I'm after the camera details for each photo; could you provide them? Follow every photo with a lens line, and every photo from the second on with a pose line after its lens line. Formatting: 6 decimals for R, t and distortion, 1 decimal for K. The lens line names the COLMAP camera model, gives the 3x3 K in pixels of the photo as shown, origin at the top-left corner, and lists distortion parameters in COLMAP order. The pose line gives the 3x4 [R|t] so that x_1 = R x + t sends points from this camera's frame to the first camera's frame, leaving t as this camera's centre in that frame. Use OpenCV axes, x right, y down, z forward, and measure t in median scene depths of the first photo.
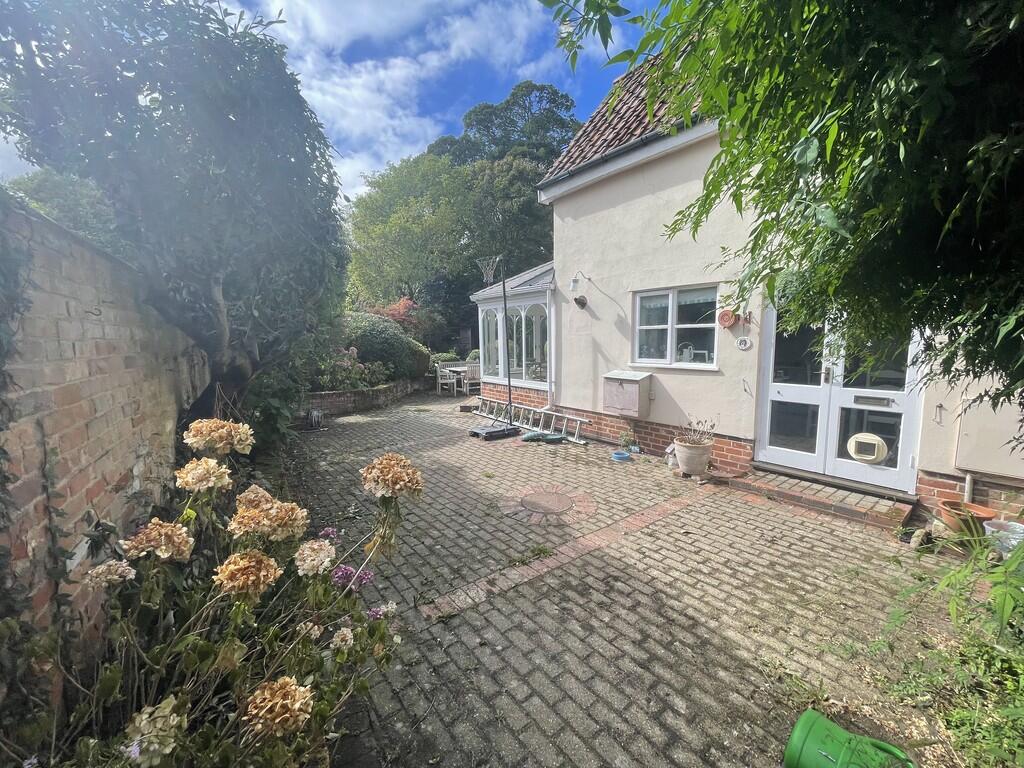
lens RADIAL K [[409.5, 0, 507.8], [0, 409.5, 388.0], [0, 0, 1]] dist [0.000723, -0.000014]
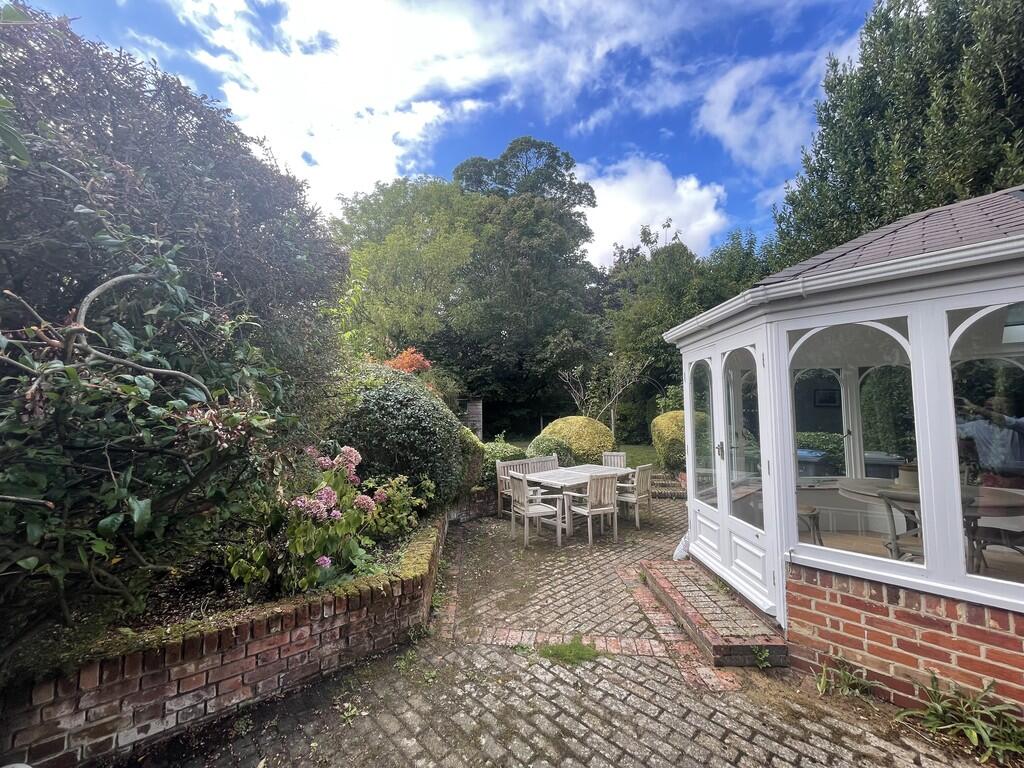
lens RADIAL K [[416.3, 0, 512.0], [0, 416.3, 384.0], [0, 0, 1]] dist [0.035154, -0.000013]
pose [[0.994404, 0.005303, 0.105508, -0.191938], [0.014877, 0.981757, -0.189559, -0.056383], [-0.104588, 0.190068, 0.976184, 0.440561]]
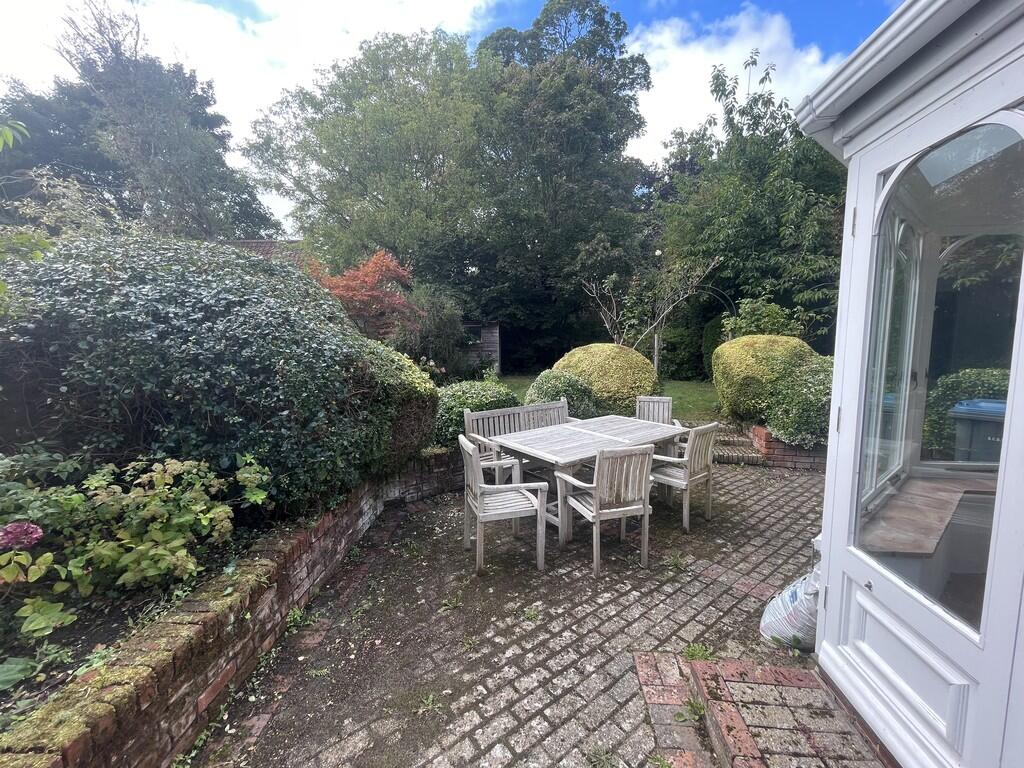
lens RADIAL K [[421.6, 0, 508.6], [0, 421.6, 385.2], [0, 0, 1]] dist [-0.002205, -0.000044]
pose [[0.999995, -0.001978, -0.002259, -0.122901], [0.001923, 0.999701, -0.024379, -0.072543], [0.002307, 0.024375, 0.999700, 0.620322]]
